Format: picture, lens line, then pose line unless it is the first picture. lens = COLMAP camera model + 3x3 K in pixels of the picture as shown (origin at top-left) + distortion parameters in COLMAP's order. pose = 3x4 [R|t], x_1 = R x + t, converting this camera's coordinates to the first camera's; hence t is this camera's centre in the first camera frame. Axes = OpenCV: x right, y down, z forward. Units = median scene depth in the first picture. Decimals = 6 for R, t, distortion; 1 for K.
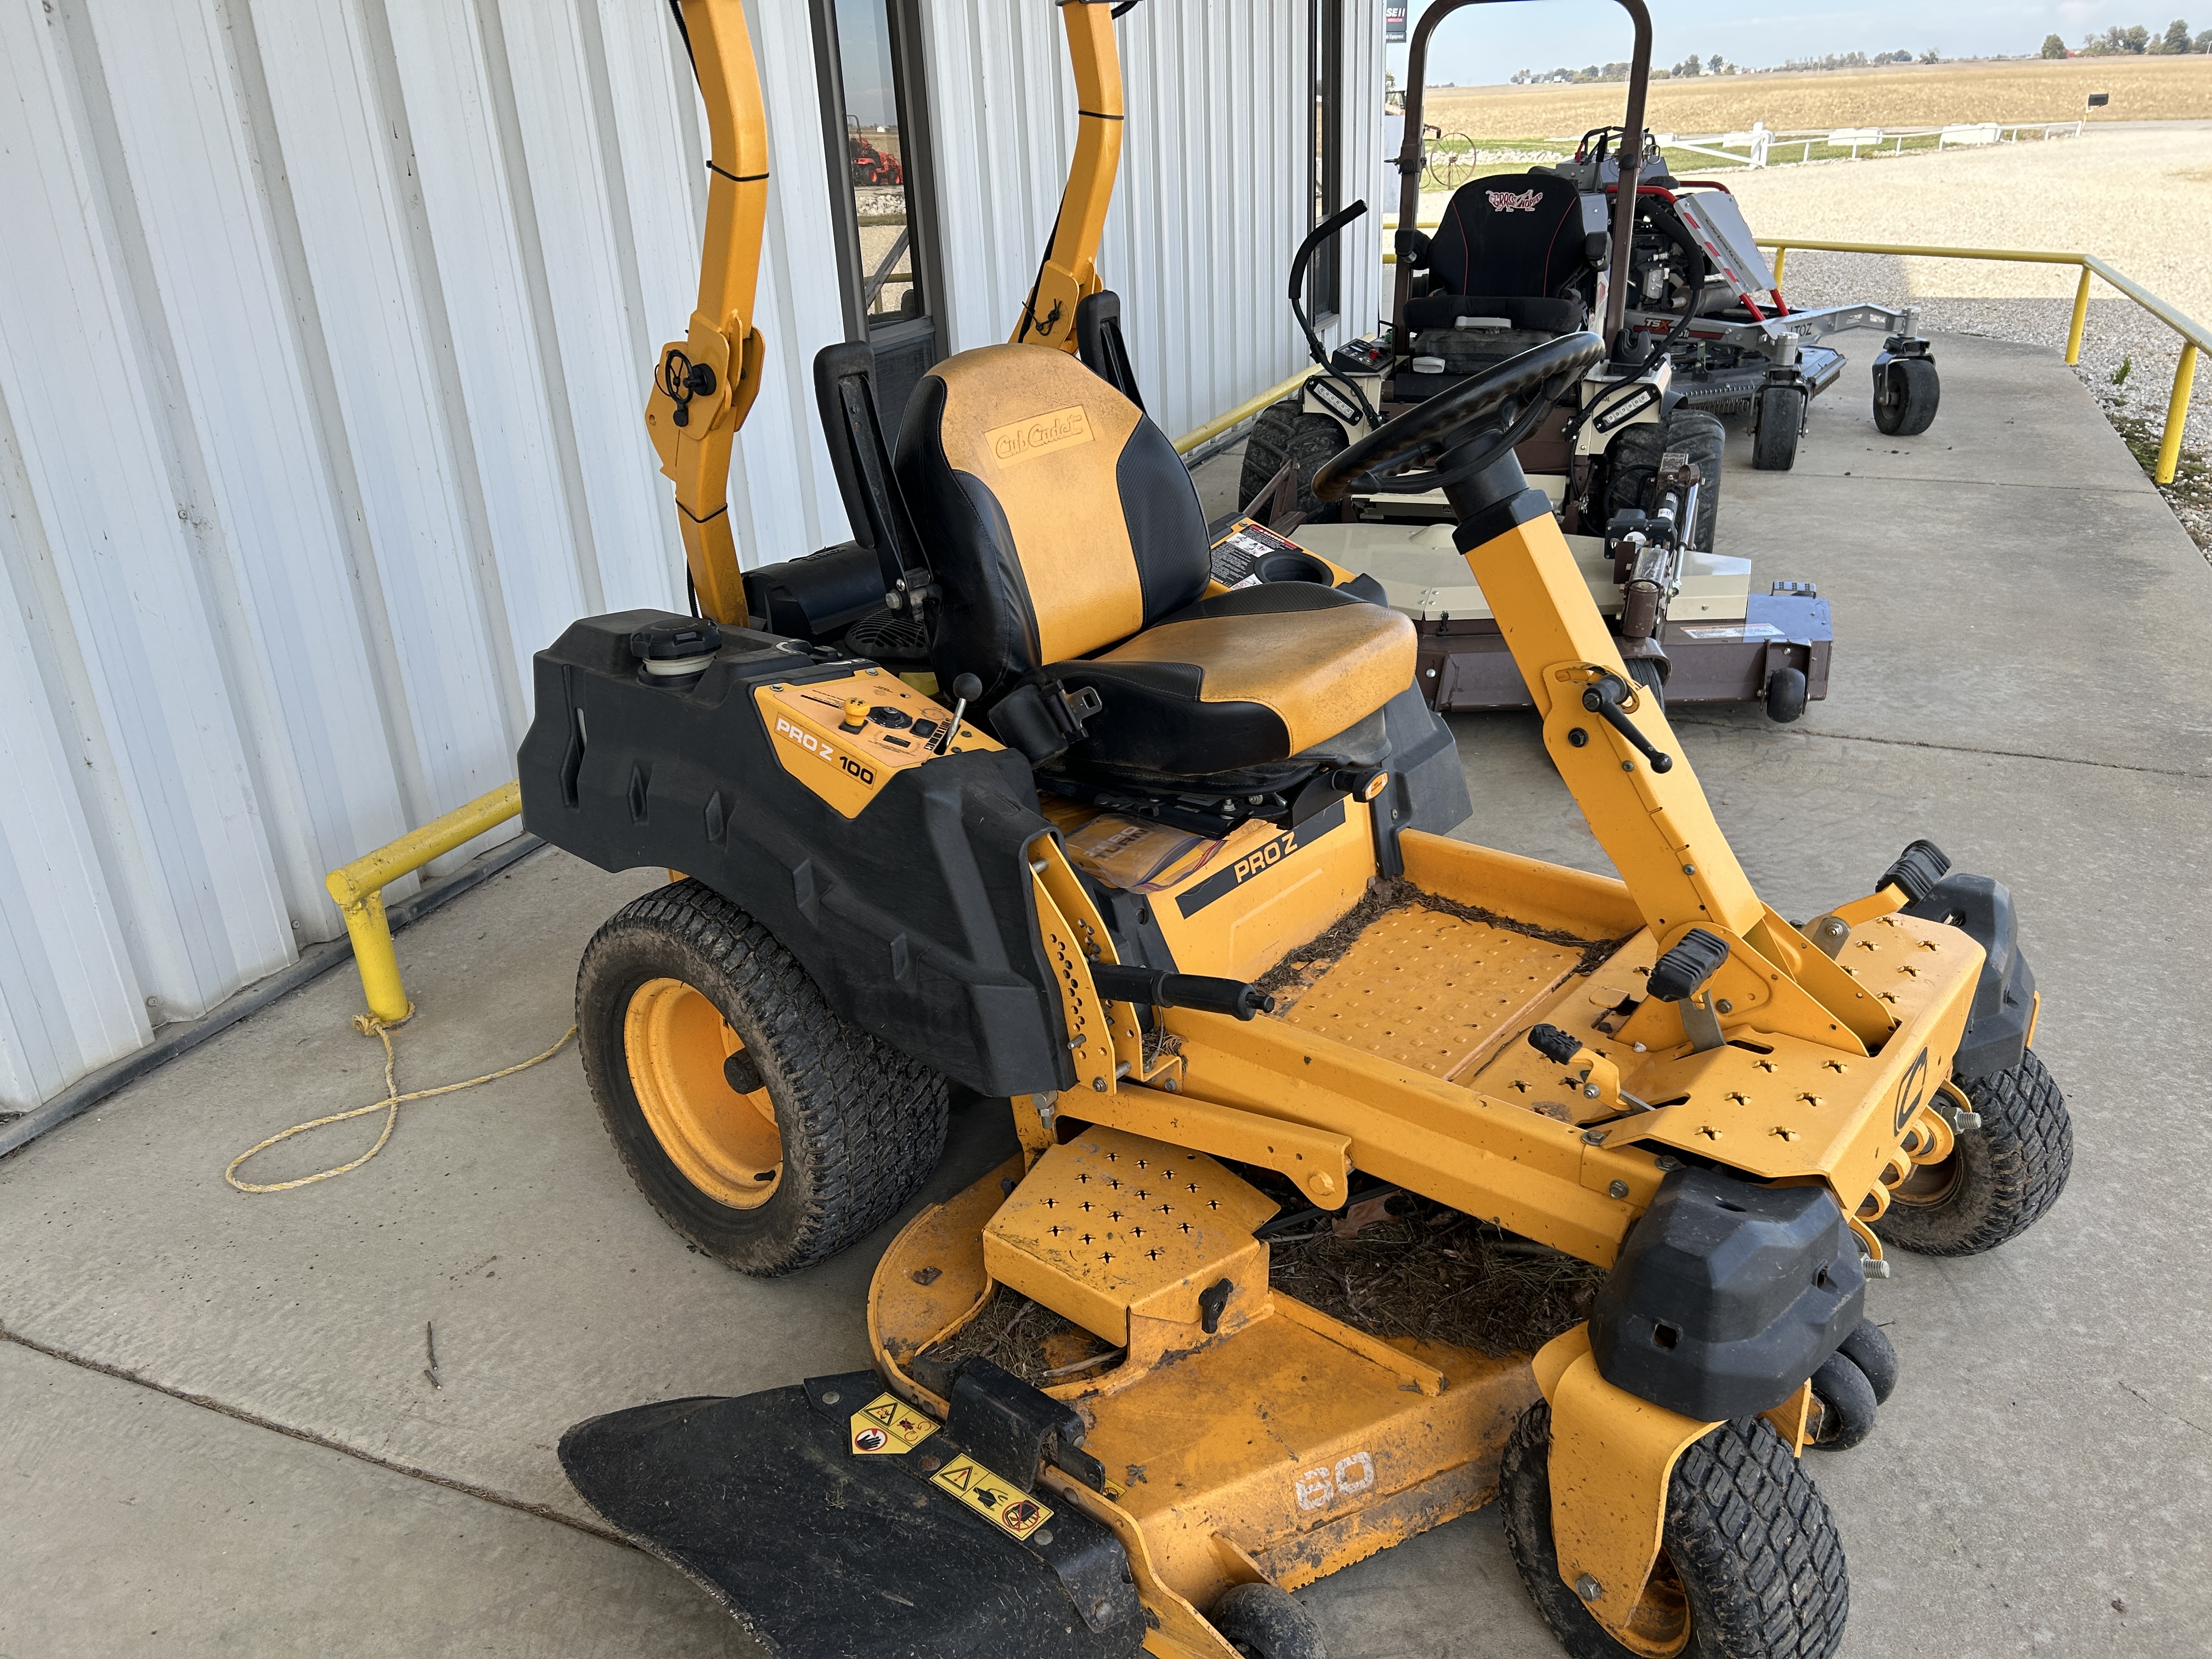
lens RADIAL K [[1688.6, 0, 1112.2], [0, 1688.6, 792.8], [0, 0, 1]] dist [0.003385, -0.041400]
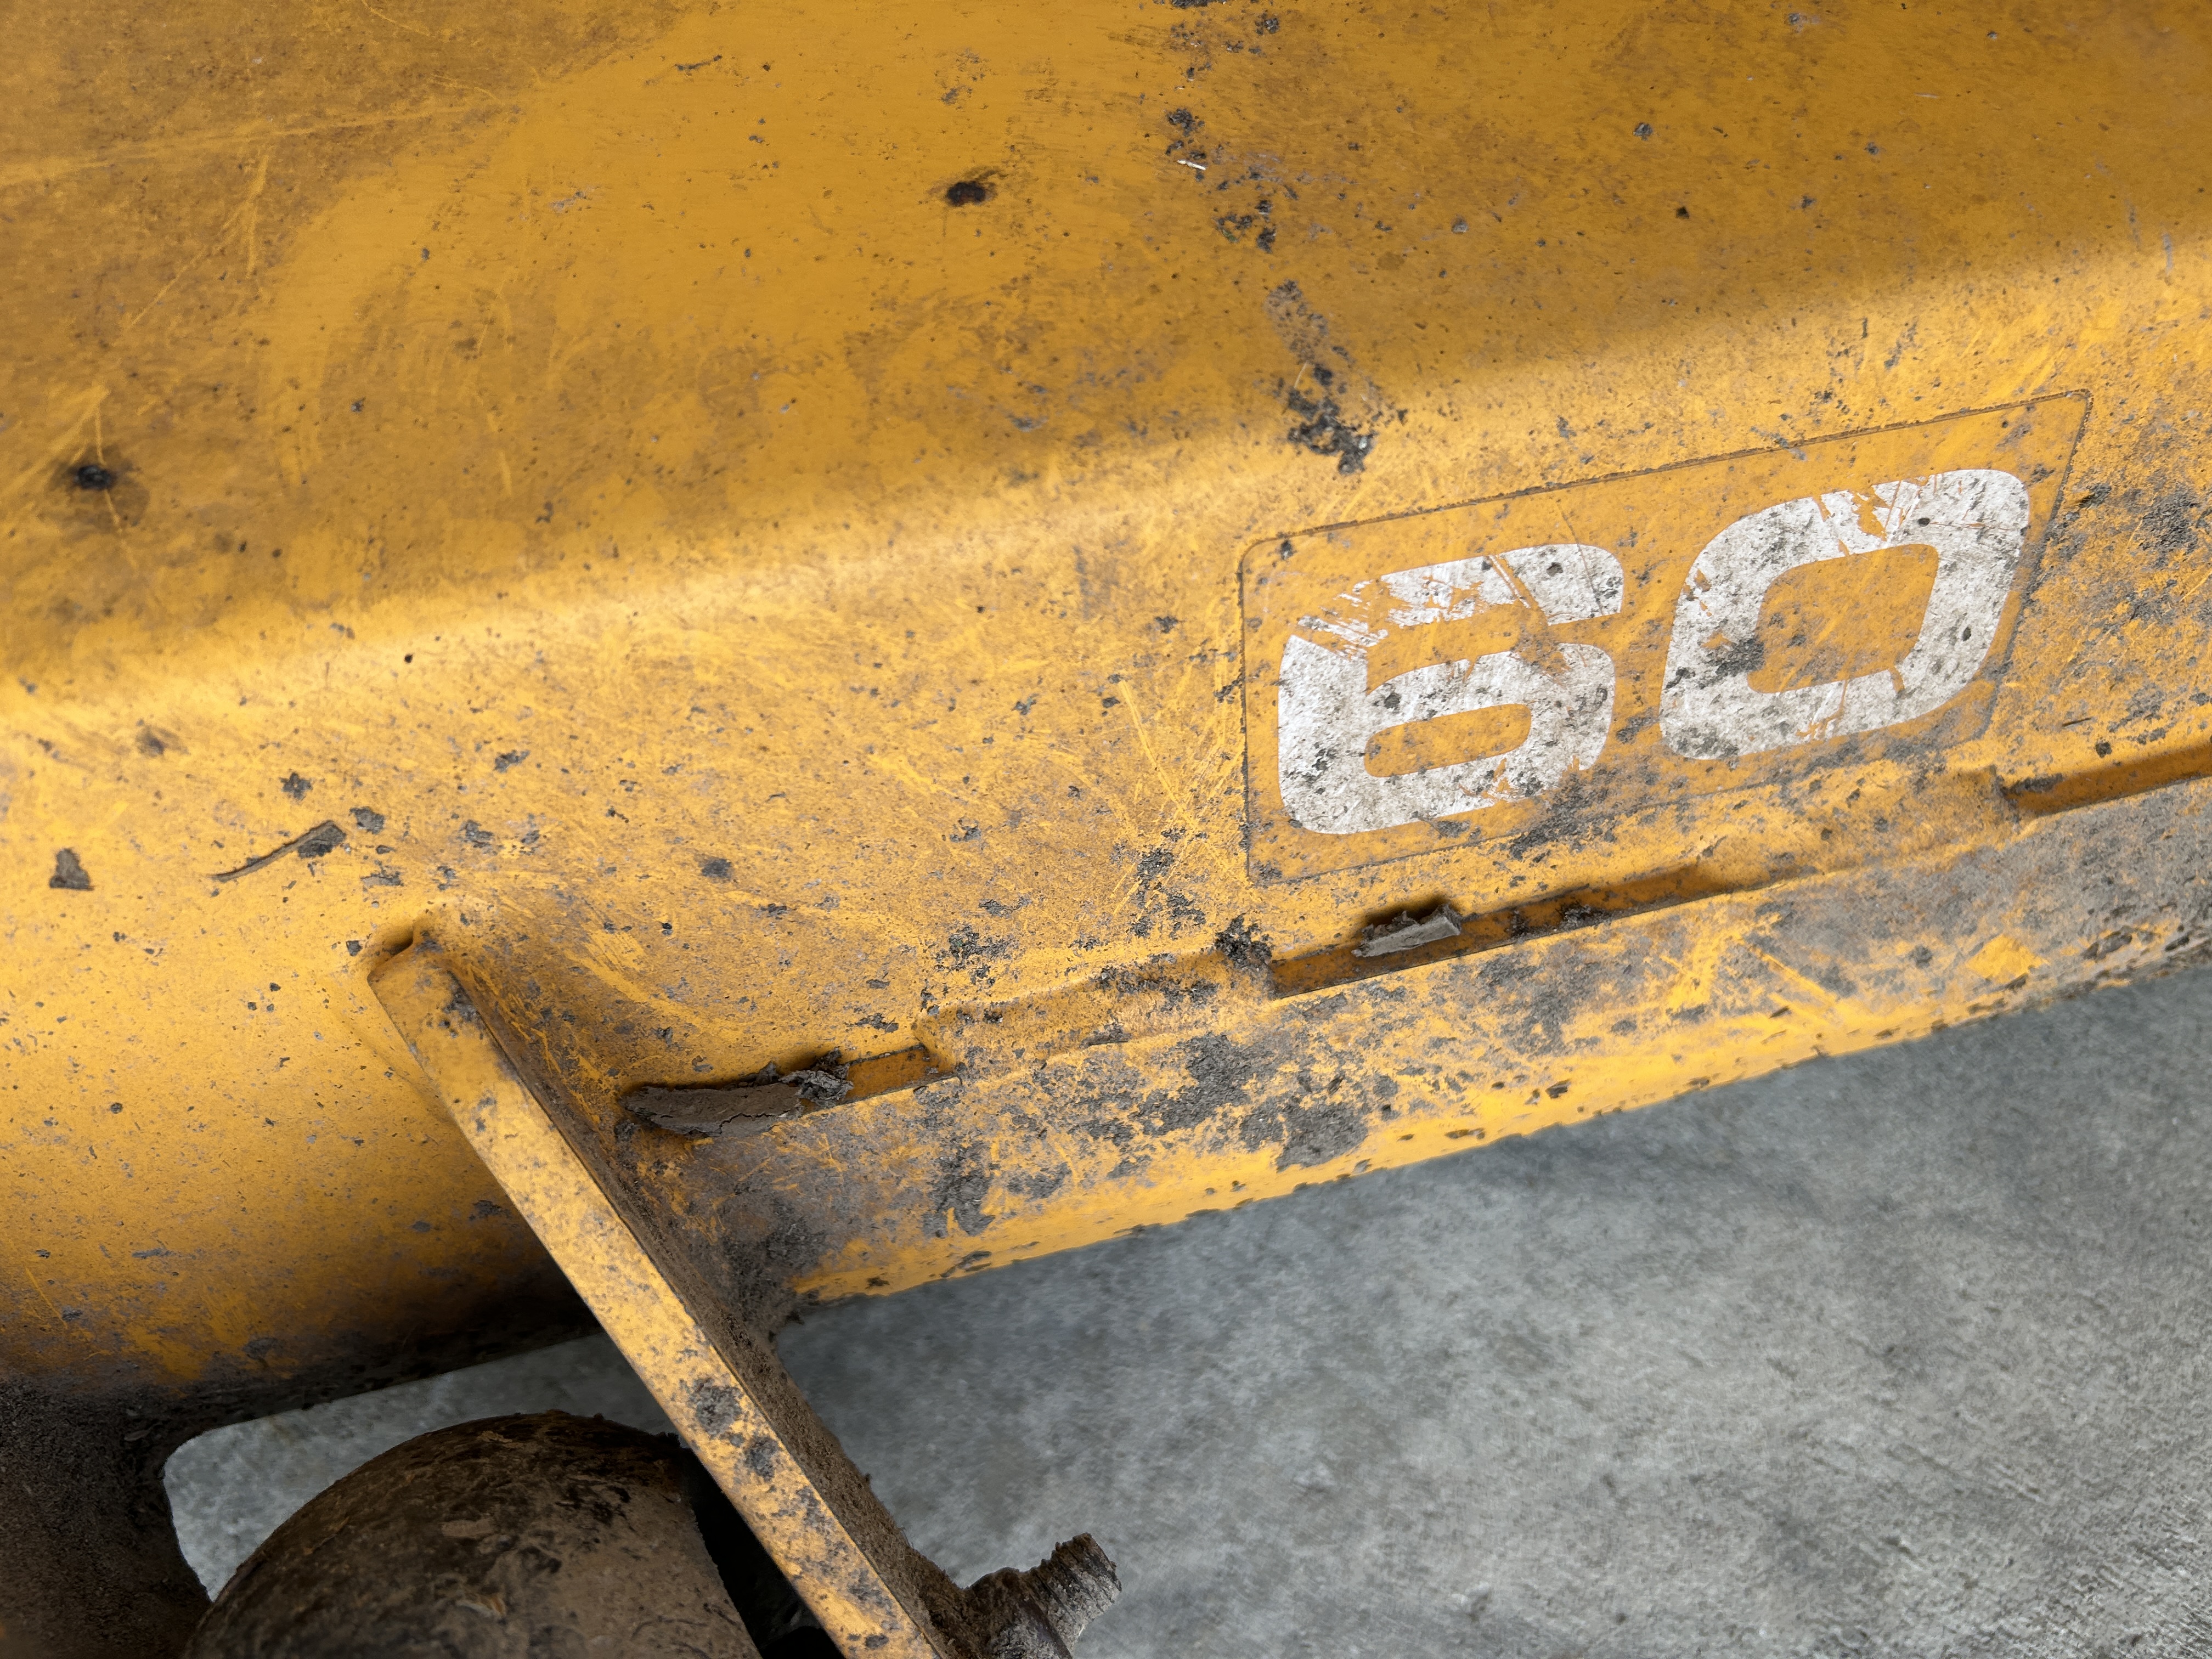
lens RADIAL K [[1688.6, 0, 1112.2], [0, 1688.6, 792.8], [0, 0, 1]] dist [0.003385, -0.041400]
pose [[0.970474, 0.225368, -0.085958, 0.109149], [-0.101143, 0.703753, 0.703208, 0.339951], [0.218974, -0.673751, 0.705769, 0.911992]]
